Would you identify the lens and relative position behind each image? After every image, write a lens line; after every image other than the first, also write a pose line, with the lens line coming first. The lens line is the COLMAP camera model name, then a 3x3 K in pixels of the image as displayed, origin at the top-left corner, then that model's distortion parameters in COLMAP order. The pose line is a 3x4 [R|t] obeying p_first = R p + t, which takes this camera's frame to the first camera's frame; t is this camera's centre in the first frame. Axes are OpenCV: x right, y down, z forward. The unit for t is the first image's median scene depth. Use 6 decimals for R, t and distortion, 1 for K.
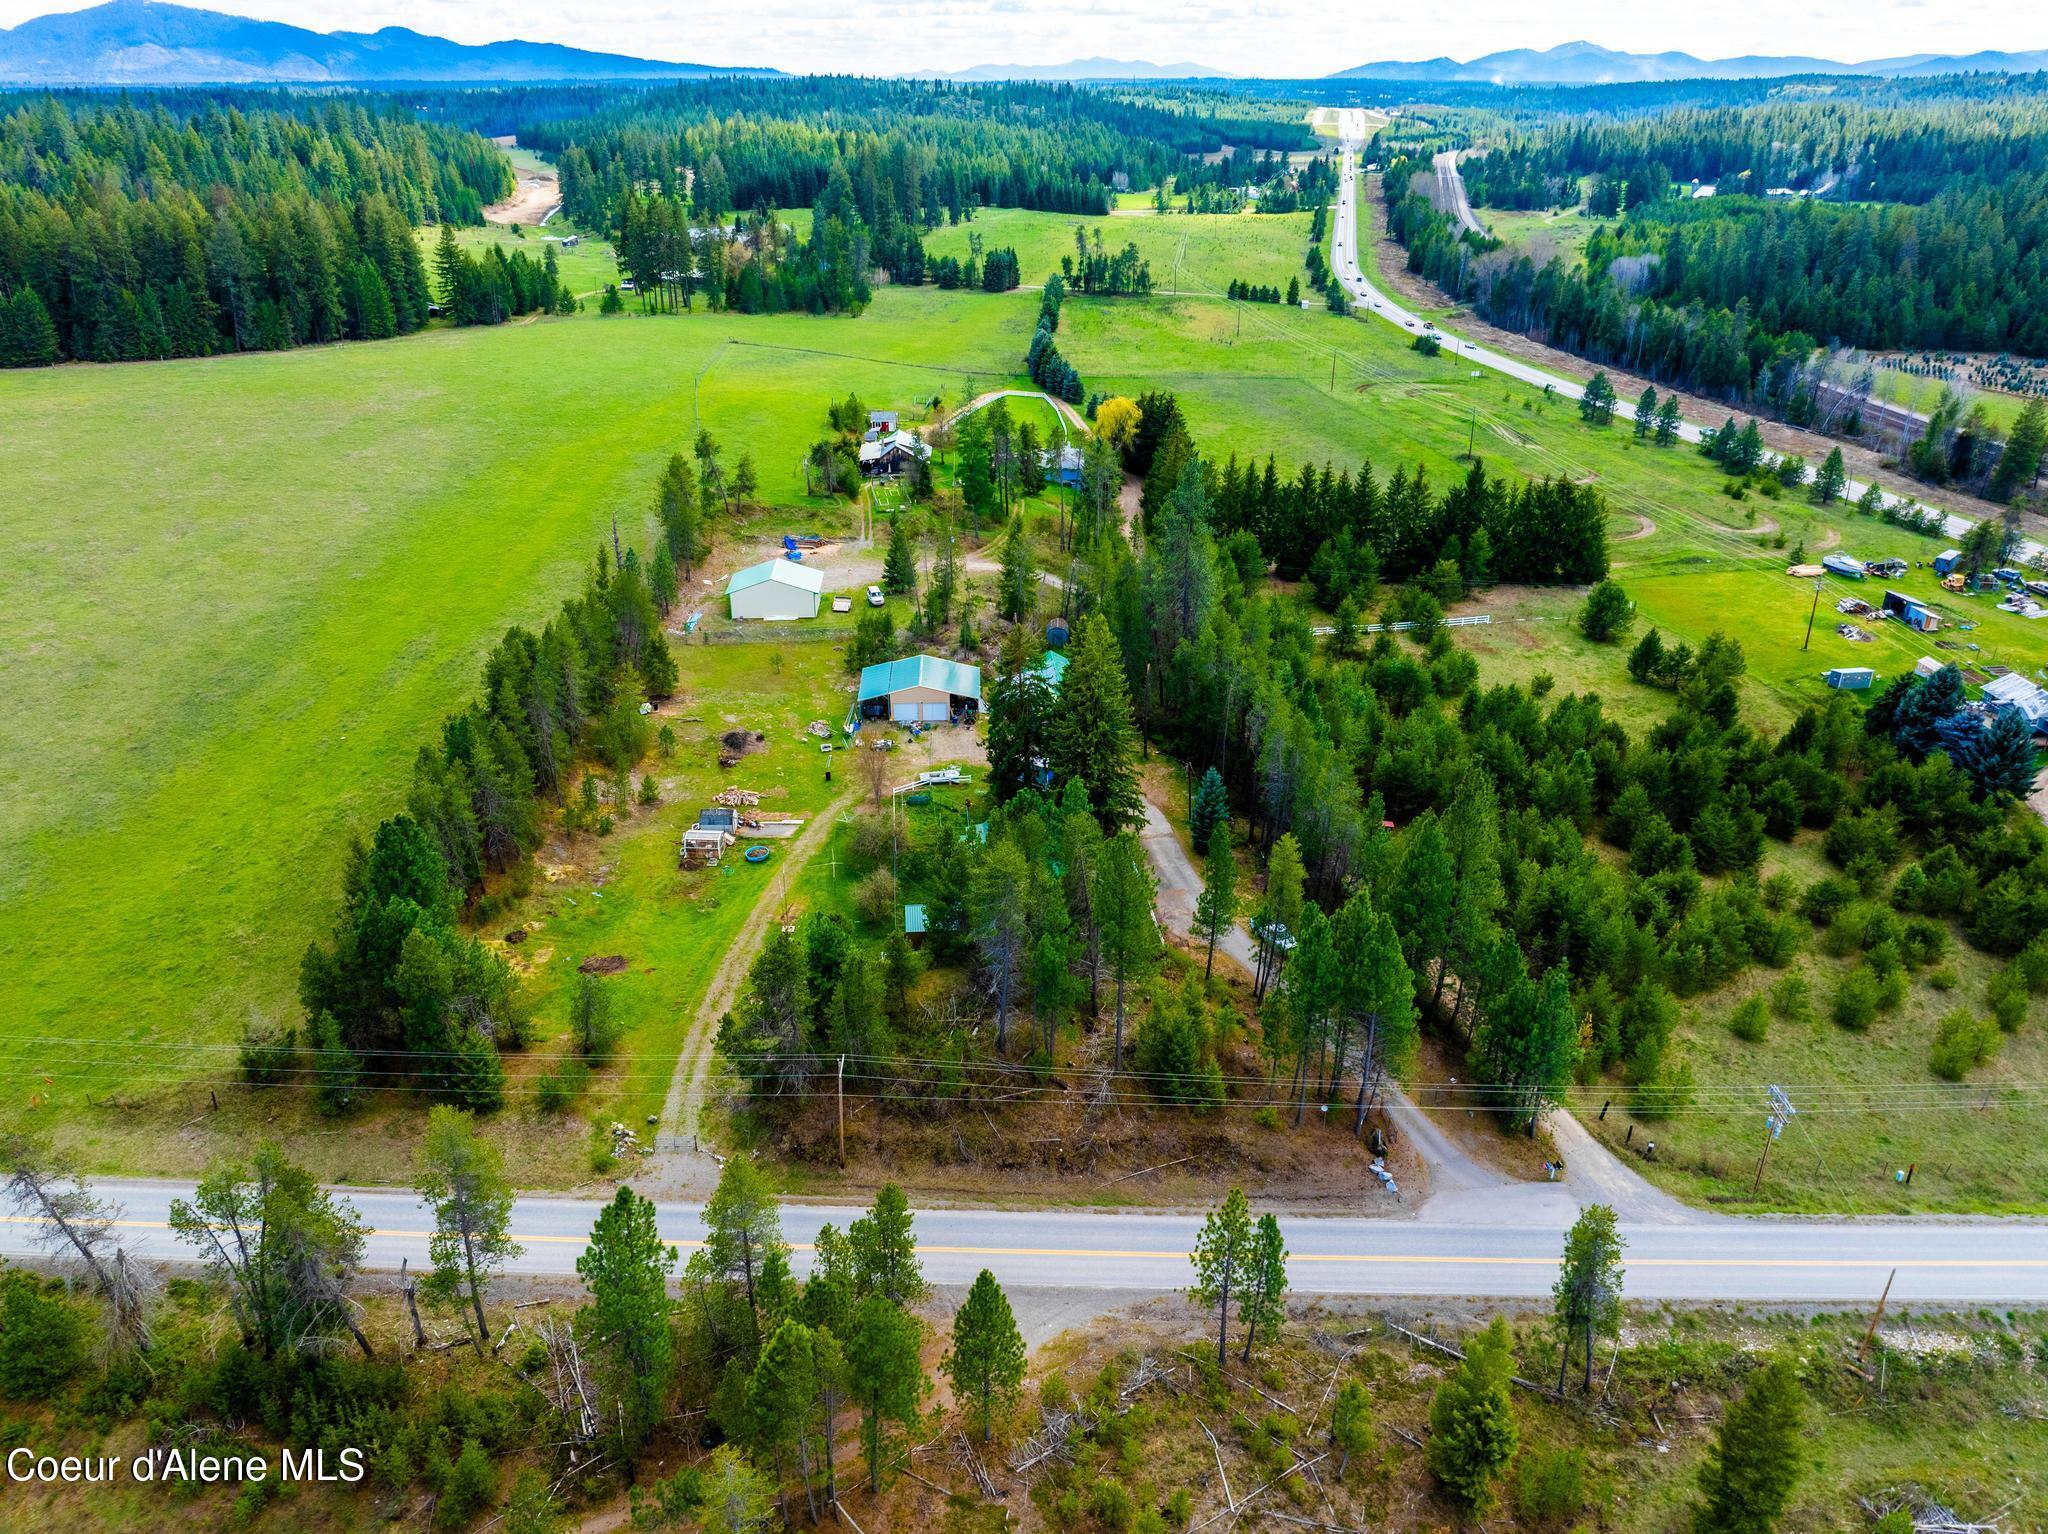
lens RADIAL K [[1450.9, 0, 1027.8], [0, 1450.9, 766.3], [0, 0, 1]] dist [-0.033472, -0.002182]
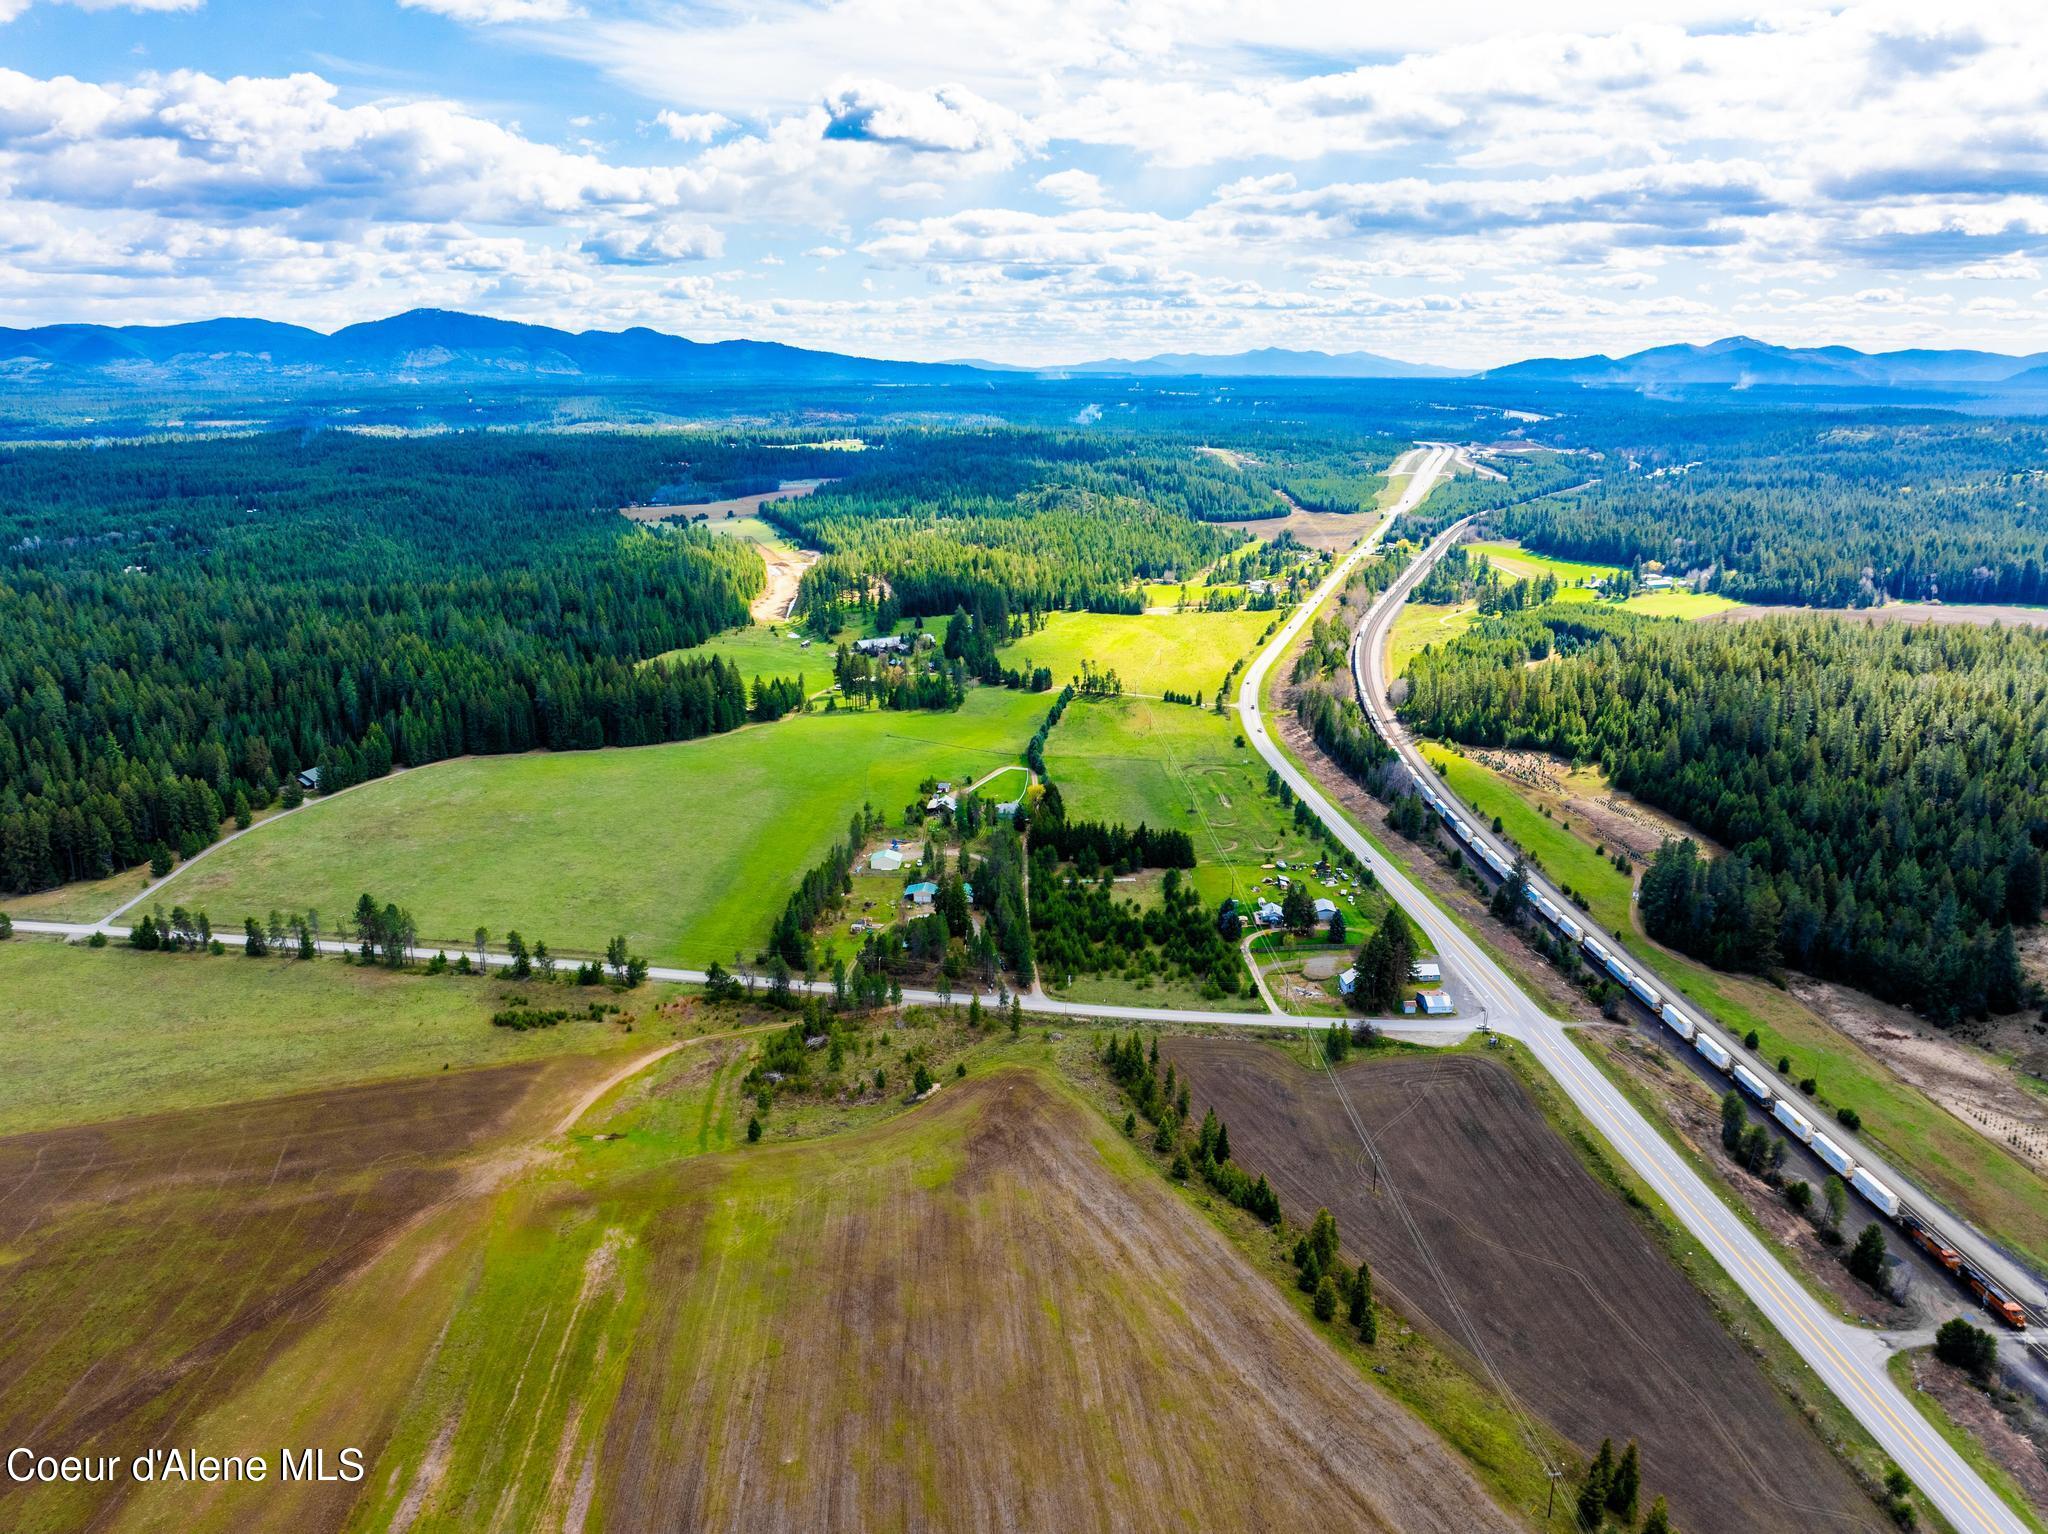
lens RADIAL K [[1450.9, 0, 1027.8], [0, 1450.9, 766.3], [0, 0, 1]] dist [-0.033472, -0.002182]
pose [[0.992718, 0.033091, -0.115829, 0.510163], [-0.052591, 0.984111, -0.169586, 0.201934], [0.108377, 0.174442, 0.978685, -2.160525]]
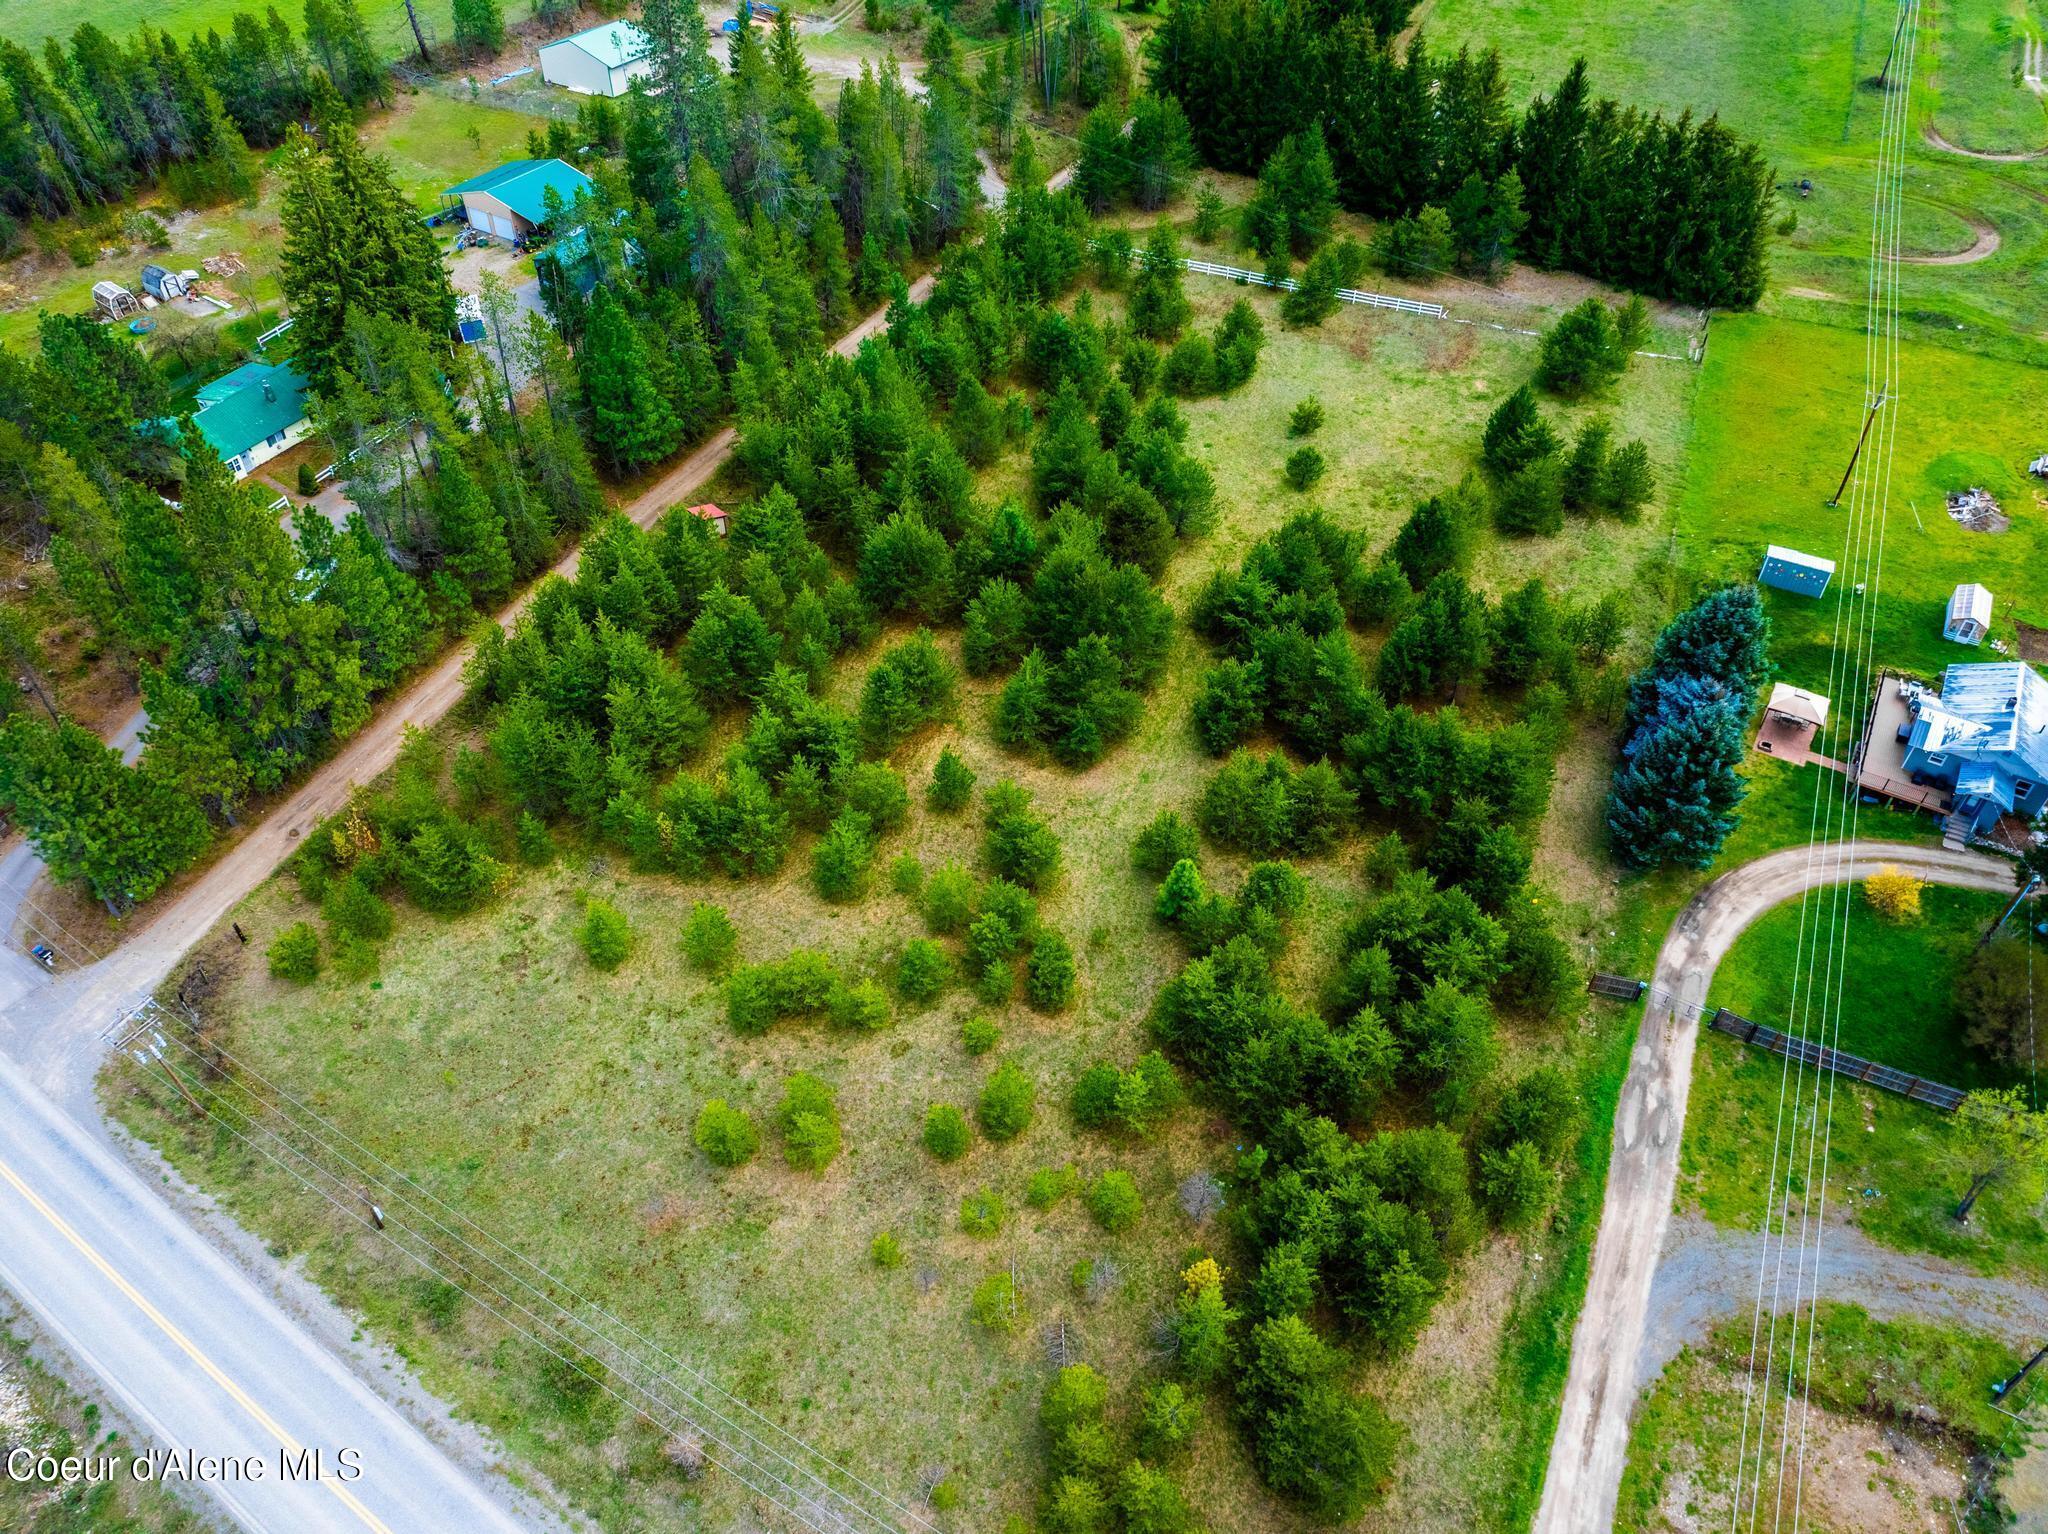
lens RADIAL K [[1450.7, 0, 1024.3], [0, 1450.7, 760.3], [0, 0, 1]] dist [-0.054057, 0.024801]
pose [[0.821067, 0.393745, -0.413296, 0.609226], [-0.249749, 0.898838, 0.360160, -0.126340], [0.513298, -0.192495, 0.836344, 0.369329]]
